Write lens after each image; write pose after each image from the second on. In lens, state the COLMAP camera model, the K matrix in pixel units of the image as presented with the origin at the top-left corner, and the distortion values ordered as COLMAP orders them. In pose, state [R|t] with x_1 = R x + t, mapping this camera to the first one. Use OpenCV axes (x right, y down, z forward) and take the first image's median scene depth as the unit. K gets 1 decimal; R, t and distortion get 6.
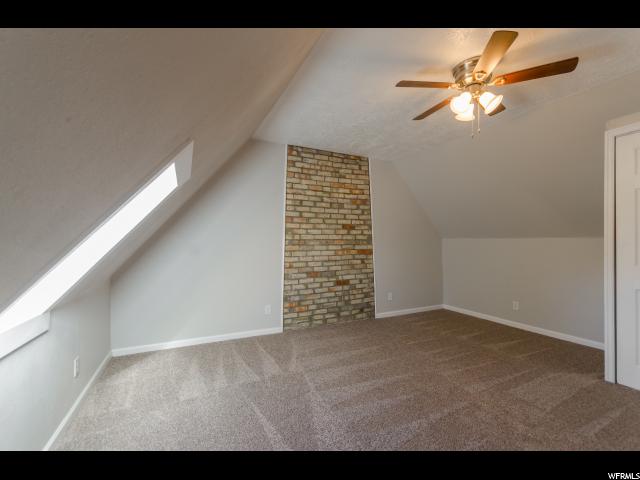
lens RADIAL K [[278.0, 0, 317.8], [0, 278.0, 239.4], [0, 0, 1]] dist [0.000087, 0.000175]
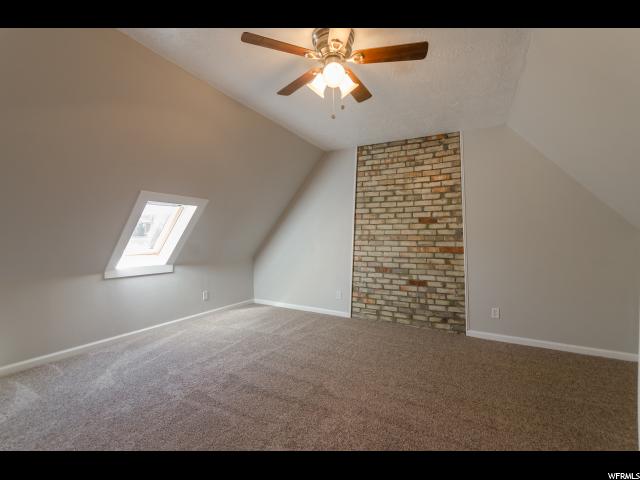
lens RADIAL K [[278.0, 0, 317.4], [0, 278.0, 241.0], [0, 0, 1]] dist [0.000087, 0.000175]
pose [[0.592271, 0.018685, -0.805522, 0.632593], [0.001030, 0.999713, 0.023947, -0.001672], [0.805738, -0.015013, 0.592081, 0.216793]]
